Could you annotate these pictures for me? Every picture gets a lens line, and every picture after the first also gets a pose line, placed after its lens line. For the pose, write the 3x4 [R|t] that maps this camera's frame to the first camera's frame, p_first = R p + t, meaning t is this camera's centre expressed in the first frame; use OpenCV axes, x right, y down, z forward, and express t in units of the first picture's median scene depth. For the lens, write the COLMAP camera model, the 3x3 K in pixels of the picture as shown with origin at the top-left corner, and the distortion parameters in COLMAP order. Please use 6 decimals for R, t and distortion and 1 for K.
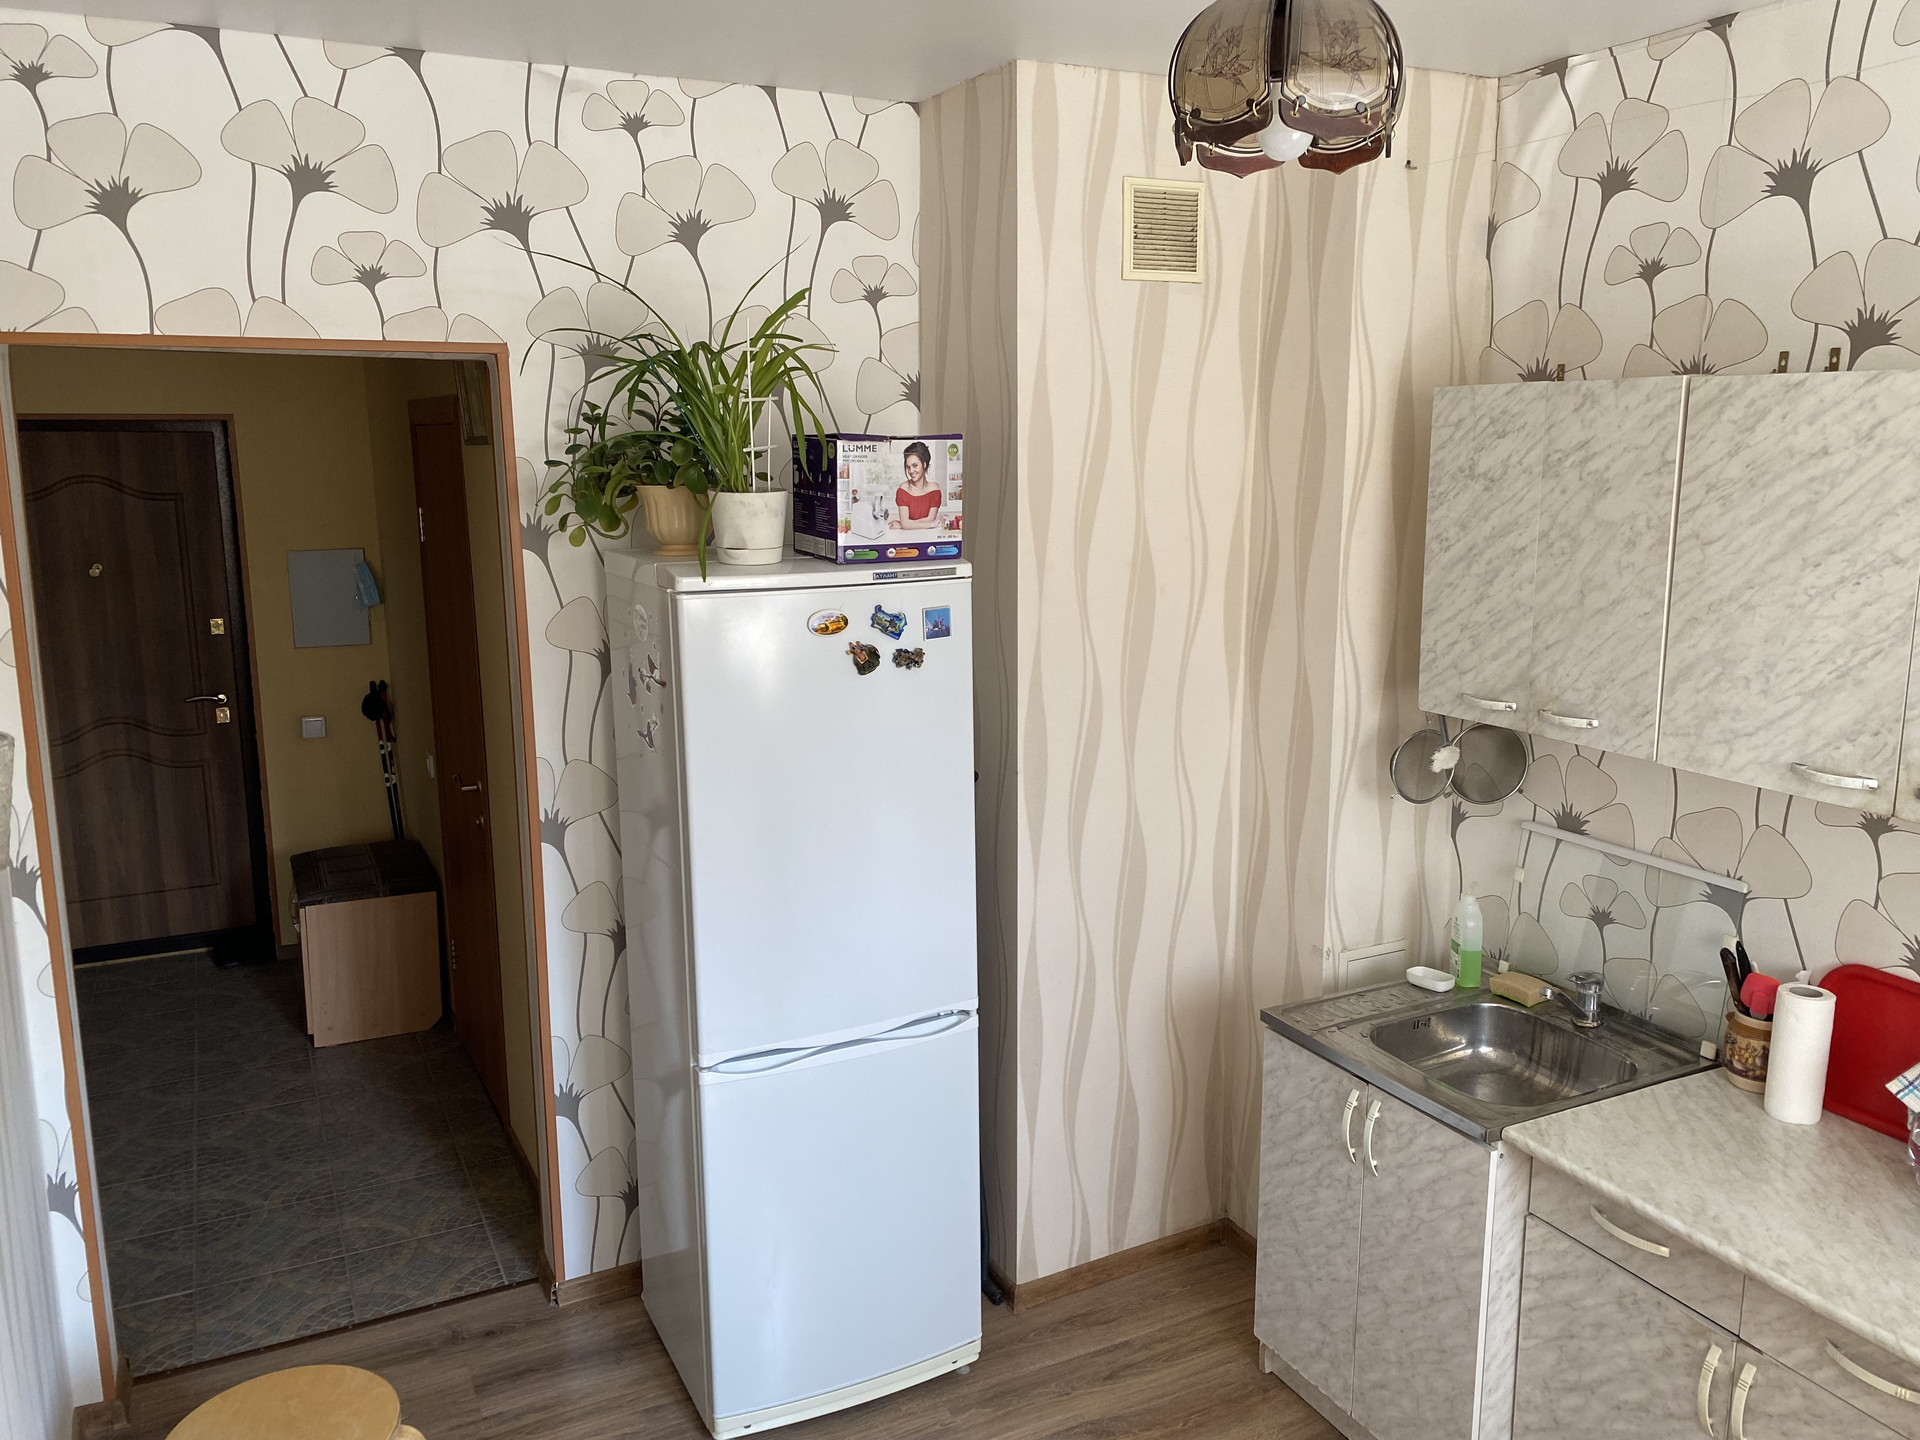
lens RADIAL K [[1467.7, 0, 951.4], [0, 1467.7, 719.0], [0, 0, 1]] dist [0.025612, -0.023430]
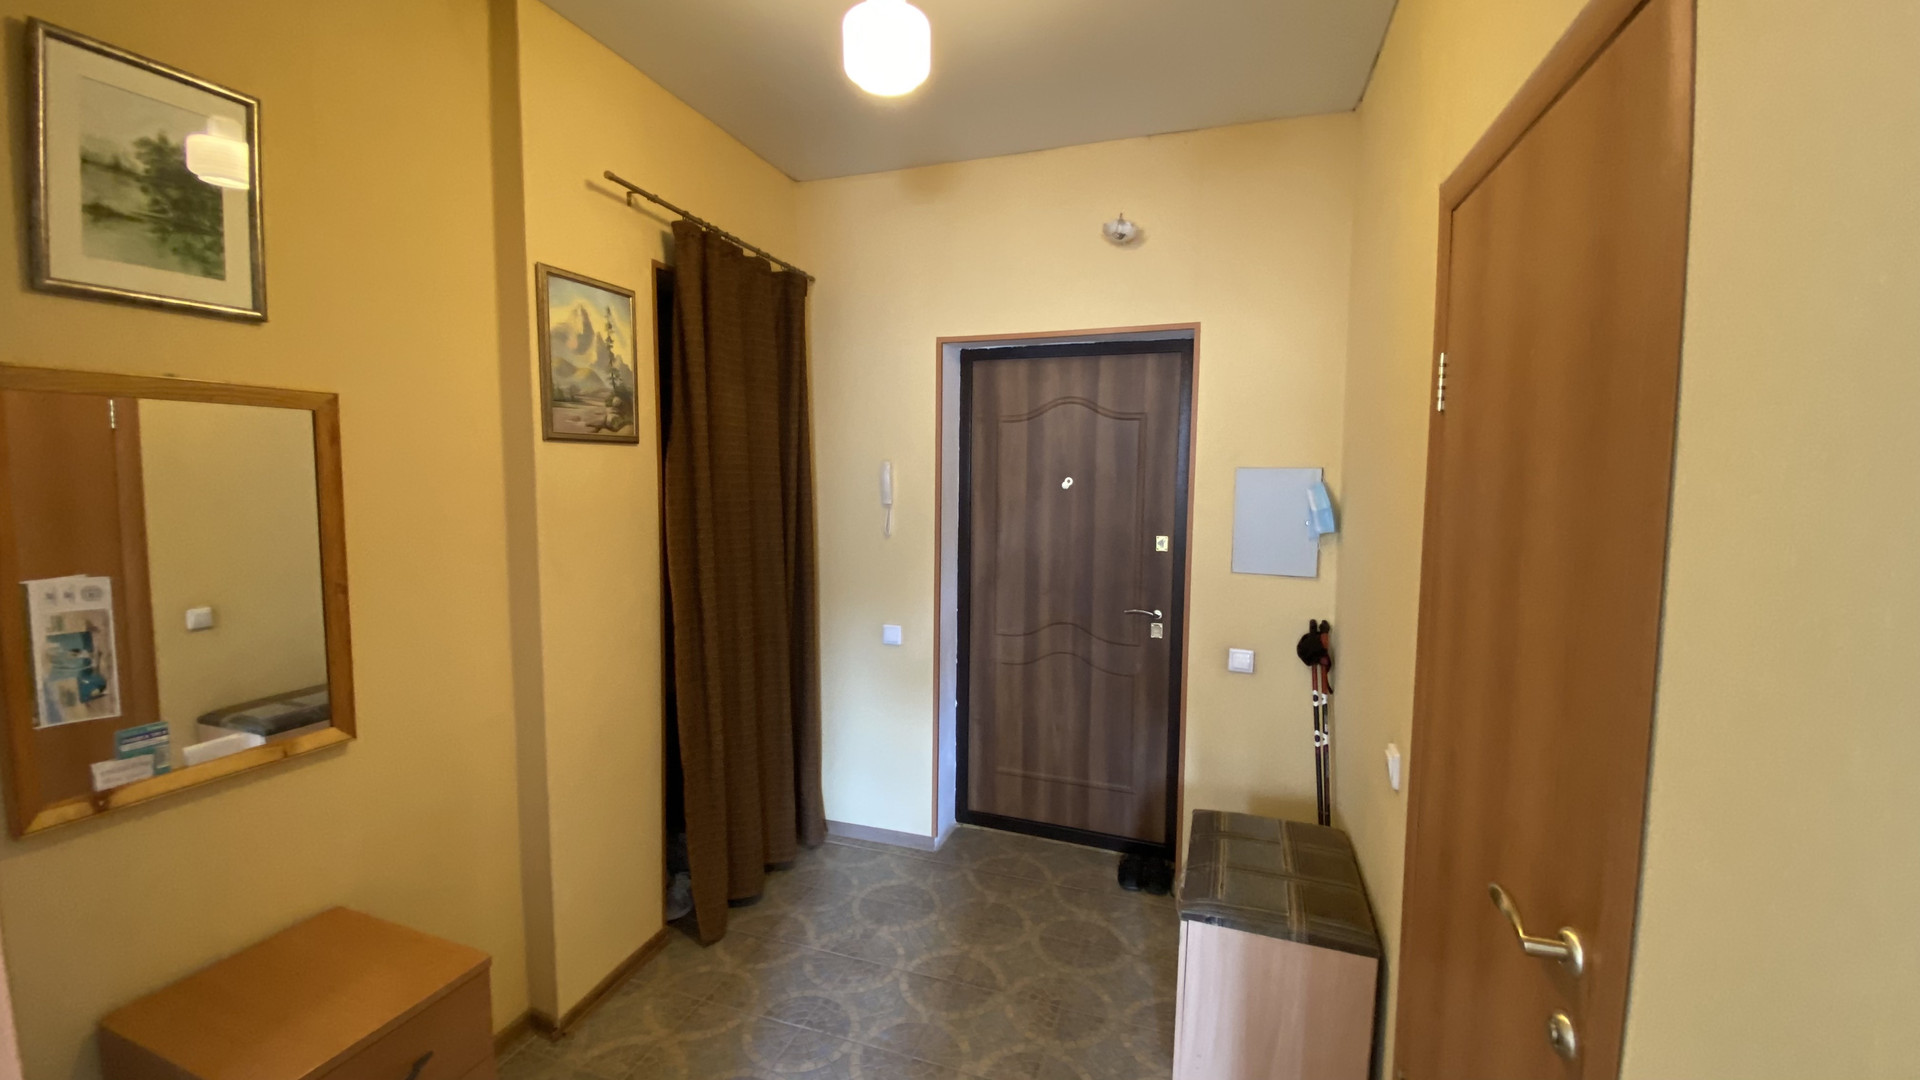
lens RADIAL K [[779.0, 0, 943.3], [0, 779.0, 531.6], [0, 0, 1]] dist [0.009460, -0.003608]
pose [[0.687065, 0.064426, -0.723734, -0.215298], [-0.144636, 0.988254, -0.049335, -0.022957], [0.712055, 0.138574, 0.688313, 0.525867]]
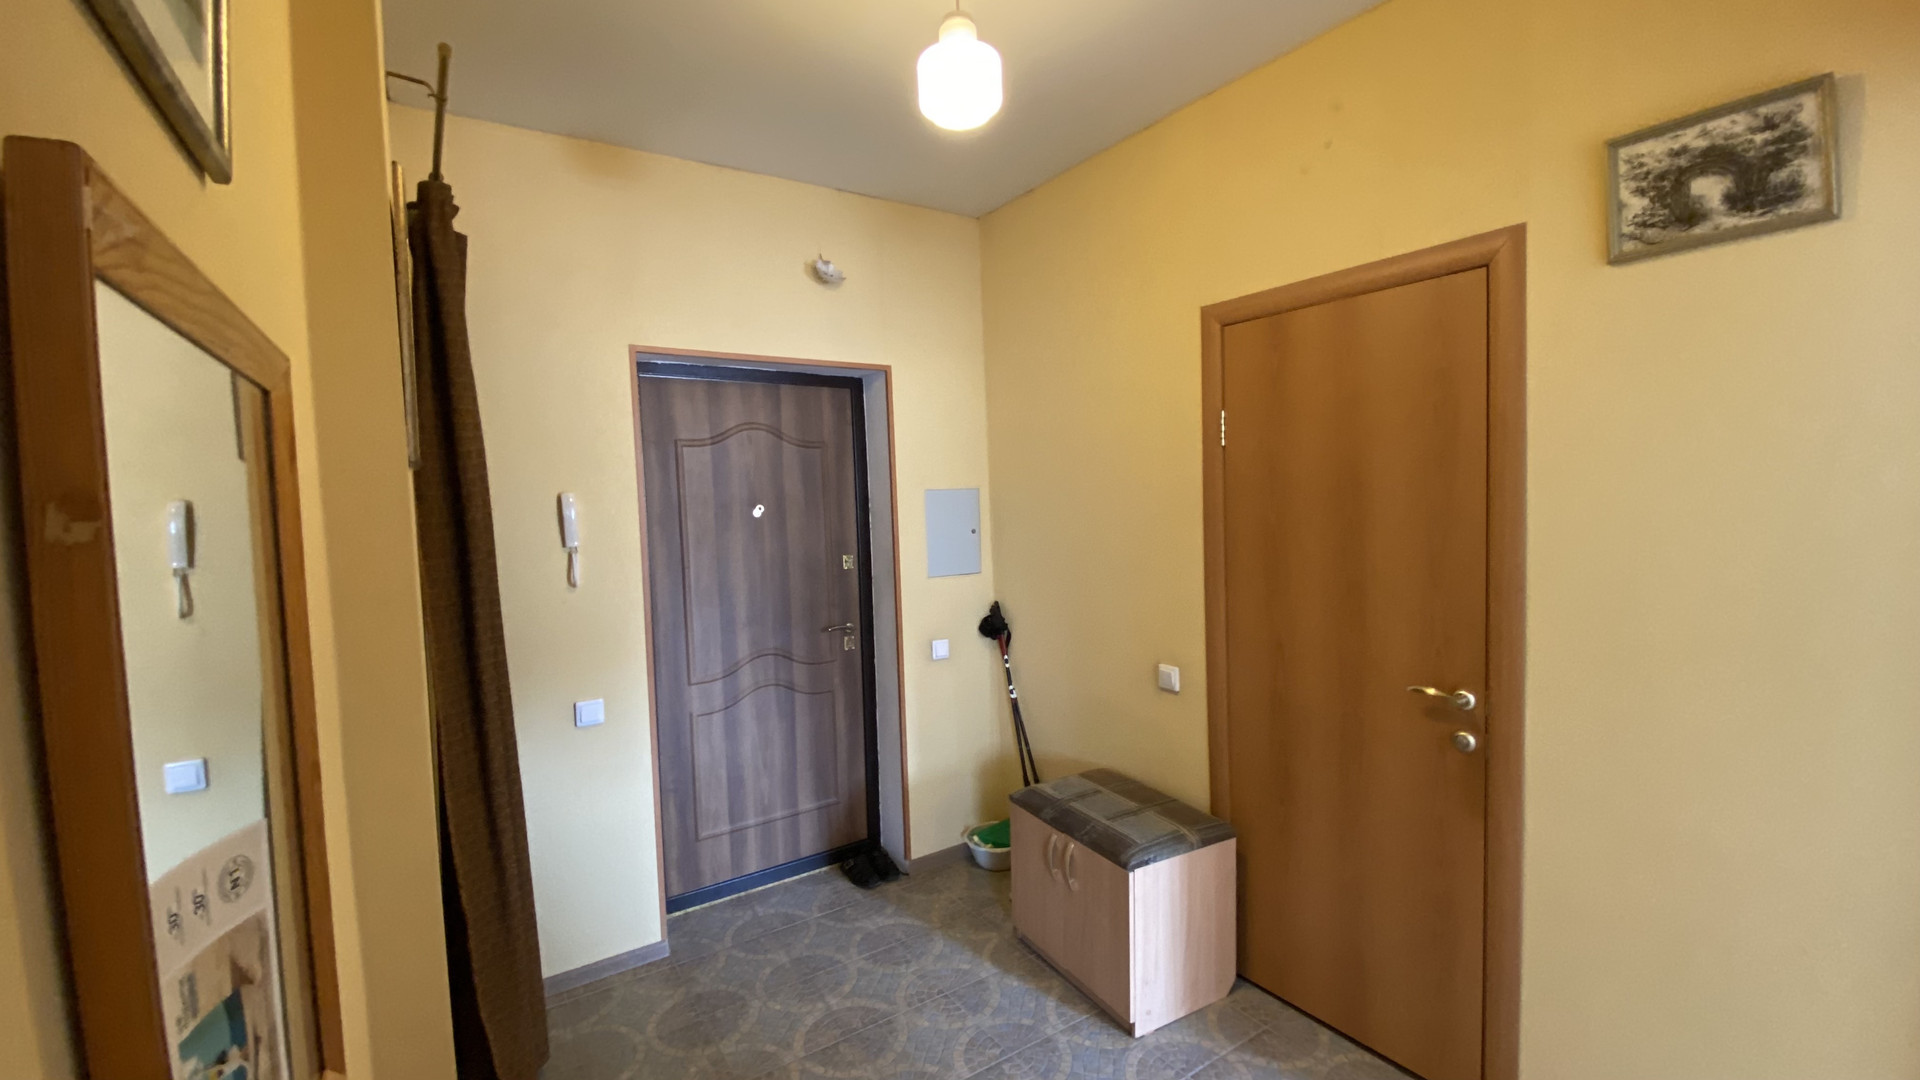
lens RADIAL K [[779.0, 0, 981.7], [0, 779.0, 524.3], [0, 0, 1]] dist [0.009460, -0.003608]
pose [[0.991685, -0.037063, 0.123234, -0.475357], [0.054627, 0.988306, -0.142362, -0.001976], [-0.116517, 0.147911, 0.982113, 0.416215]]
